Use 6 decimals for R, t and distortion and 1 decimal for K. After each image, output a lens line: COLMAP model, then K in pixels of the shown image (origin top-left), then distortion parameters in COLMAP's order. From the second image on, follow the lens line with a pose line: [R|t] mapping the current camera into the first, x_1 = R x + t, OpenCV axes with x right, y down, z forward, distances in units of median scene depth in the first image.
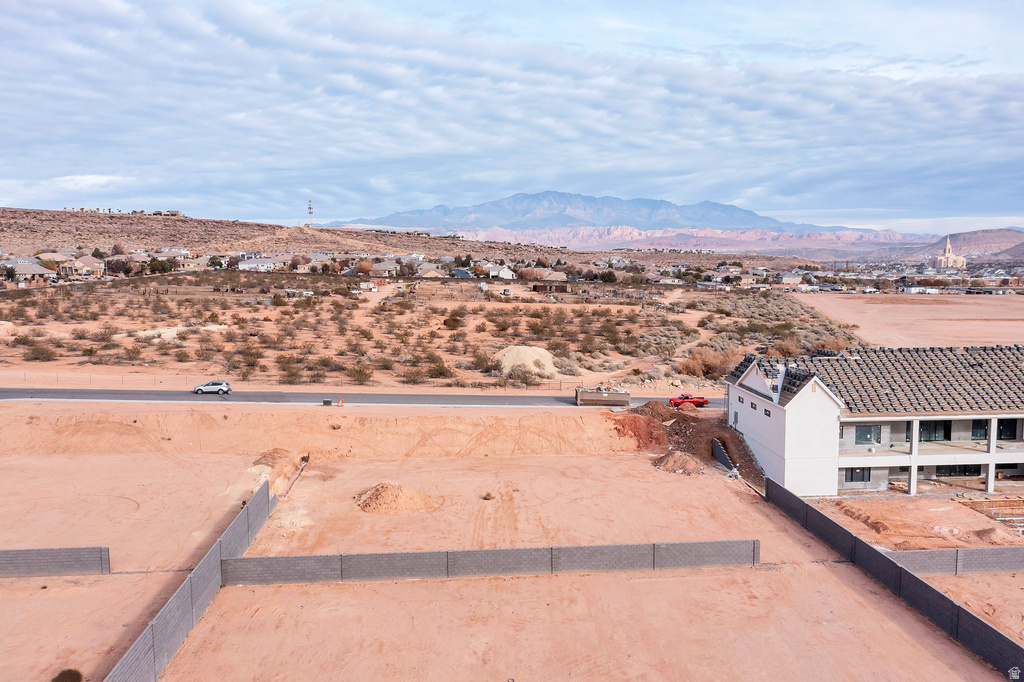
lens RADIAL K [[805.0, 0, 512.0], [0, 805.0, 341.0], [0, 0, 1]] dist [-0.007458, -0.001888]
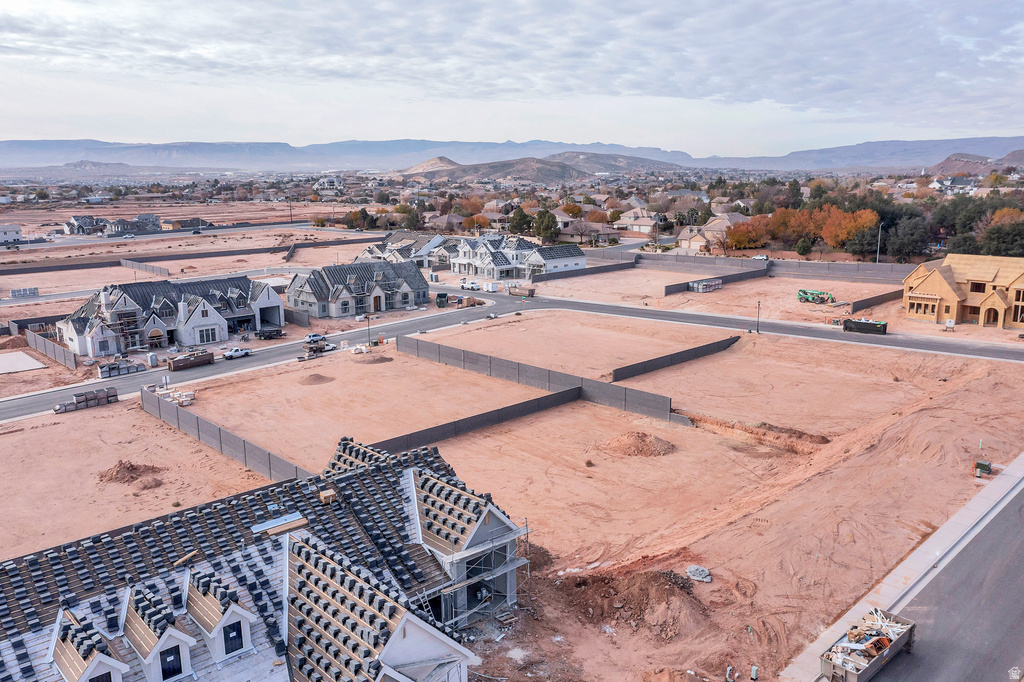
lens RADIAL K [[800.4, 0, 513.7], [0, 800.4, 369.3], [0, 0, 1]] dist [0.006022, -0.000166]
pose [[-0.772985, 0.164755, -0.612658, 0.686626], [-0.049113, 0.947254, 0.316700, -0.278367], [0.632520, 0.274894, -0.724121, 1.578070]]
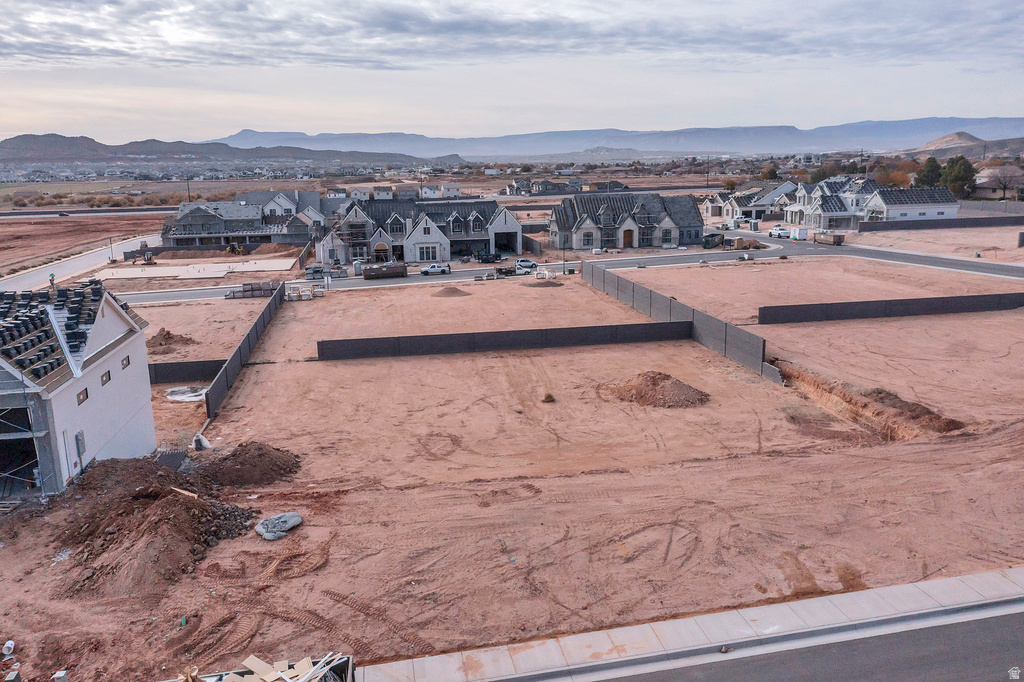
lens RADIAL K [[800.4, 0, 513.7], [0, 800.4, 369.3], [0, 0, 1]] dist [0.006022, -0.000166]
pose [[-0.994691, 0.050316, -0.089770, 0.073259], [0.016403, 0.938685, 0.344385, -0.111964], [0.101594, 0.341084, -0.934527, 1.595160]]
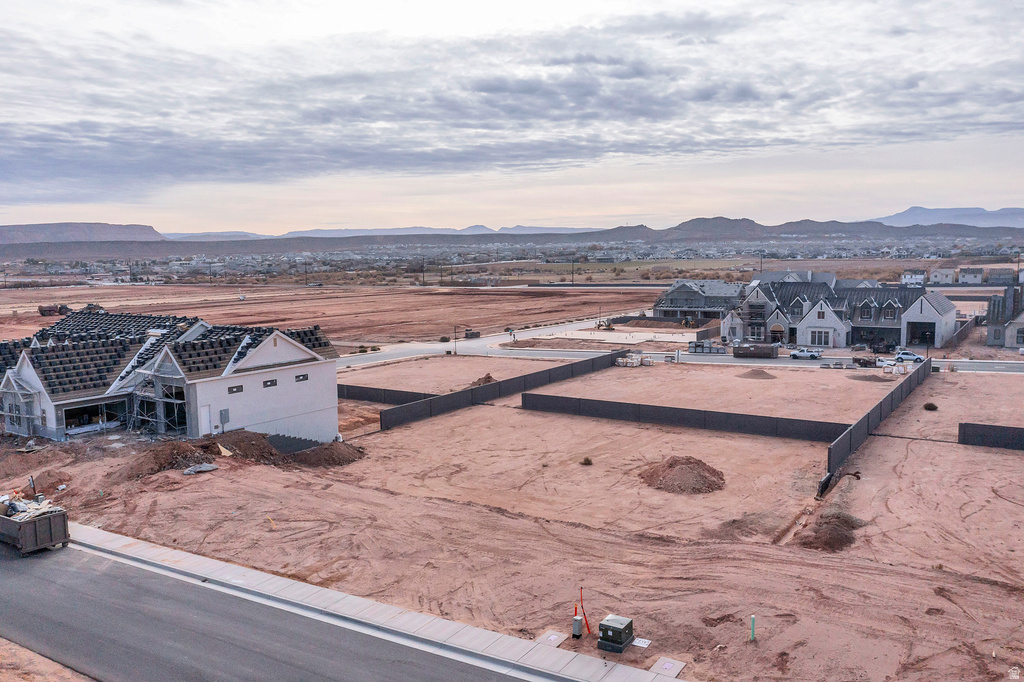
lens RADIAL K [[806.5, 0, 517.2], [0, 806.5, 383.8], [0, 0, 1]] dist [-0.002971, 0.005273]
pose [[-0.788485, -0.078362, 0.610041, -0.478000], [0.083101, 0.969182, 0.231904, -0.106767], [-0.609414, 0.233548, -0.757674, 1.567923]]
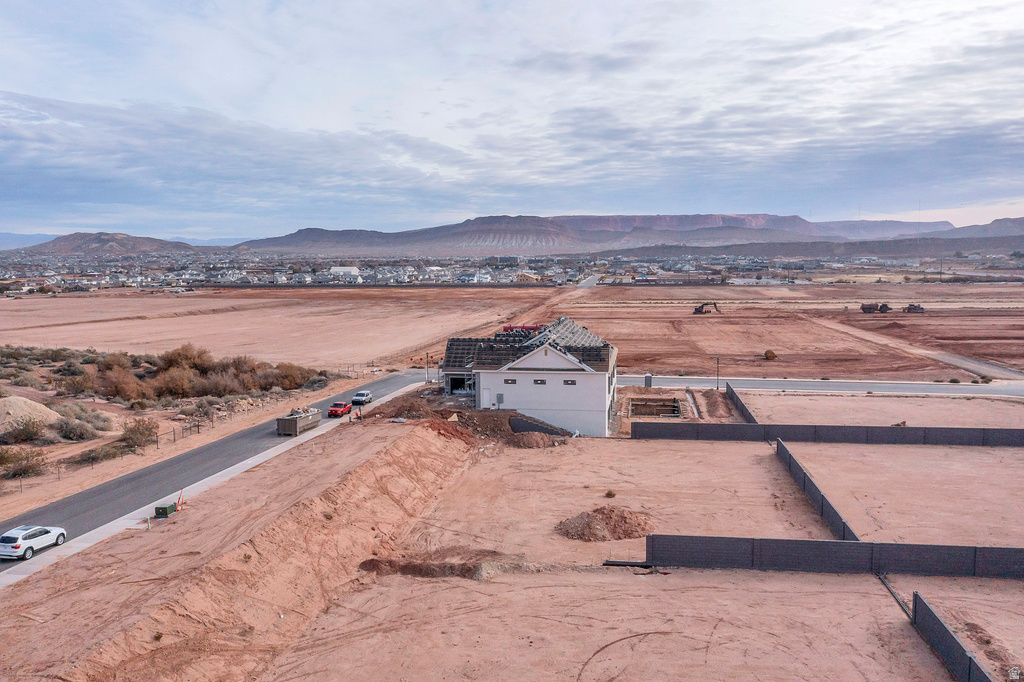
lens RADIAL K [[813.1, 0, 507.2], [0, 813.1, 340.5], [0, 0, 1]] dist [-0.001784, 0.006628]
pose [[0.227168, -0.094670, 0.969243, -0.934165], [0.105477, 0.991801, 0.072153, -0.078482], [-0.968127, 0.085842, 0.235290, 0.782112]]
